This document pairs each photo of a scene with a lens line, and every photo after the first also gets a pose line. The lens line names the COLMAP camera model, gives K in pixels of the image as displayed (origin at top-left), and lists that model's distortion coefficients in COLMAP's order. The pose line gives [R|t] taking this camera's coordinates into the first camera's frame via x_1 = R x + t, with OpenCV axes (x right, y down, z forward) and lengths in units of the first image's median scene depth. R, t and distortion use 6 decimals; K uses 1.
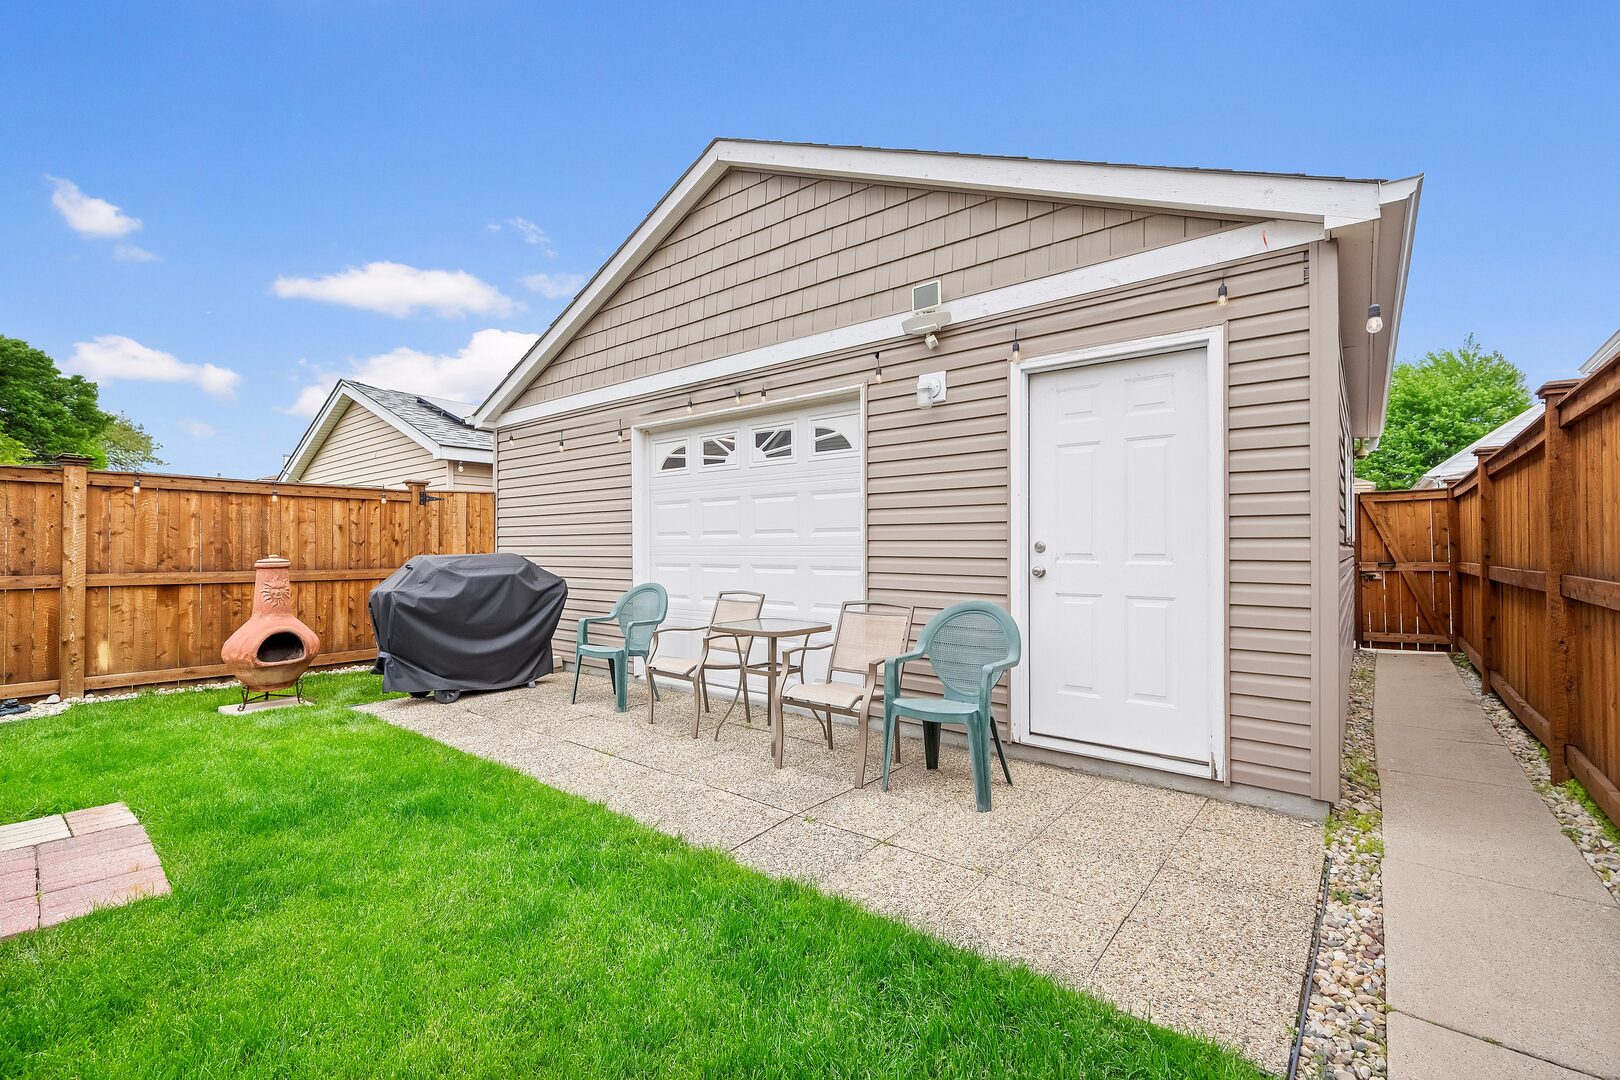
lens RADIAL K [[698.0, 0, 810.0], [0, 698.0, 540.0], [0, 0, 1]] dist [0.002498, 0.000342]
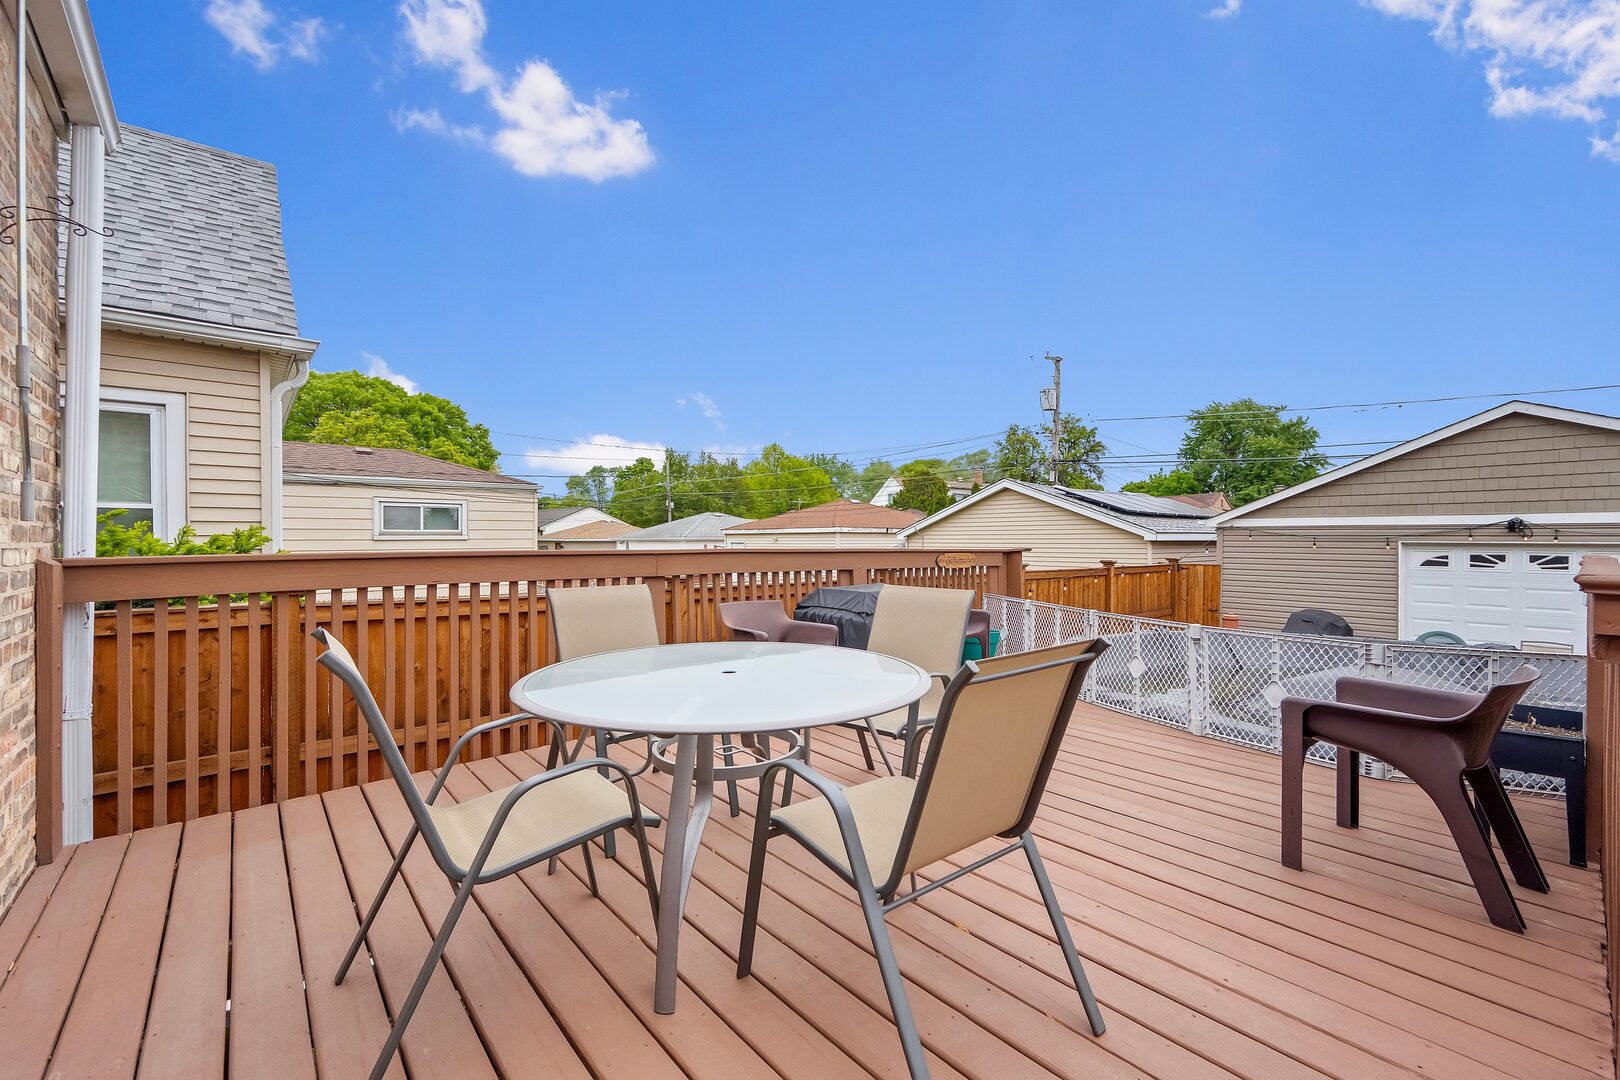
lens RADIAL K [[652.9, 0, 810.0], [0, 652.9, 540.0], [0, 0, 1]] dist [0.000799, 0.000057]
pose [[0.980102, 0.001056, -0.198494, -1.498906], [0.001488, 0.999919, 0.012669, -0.202425], [0.198491, -0.012712, 0.980020, -1.010947]]
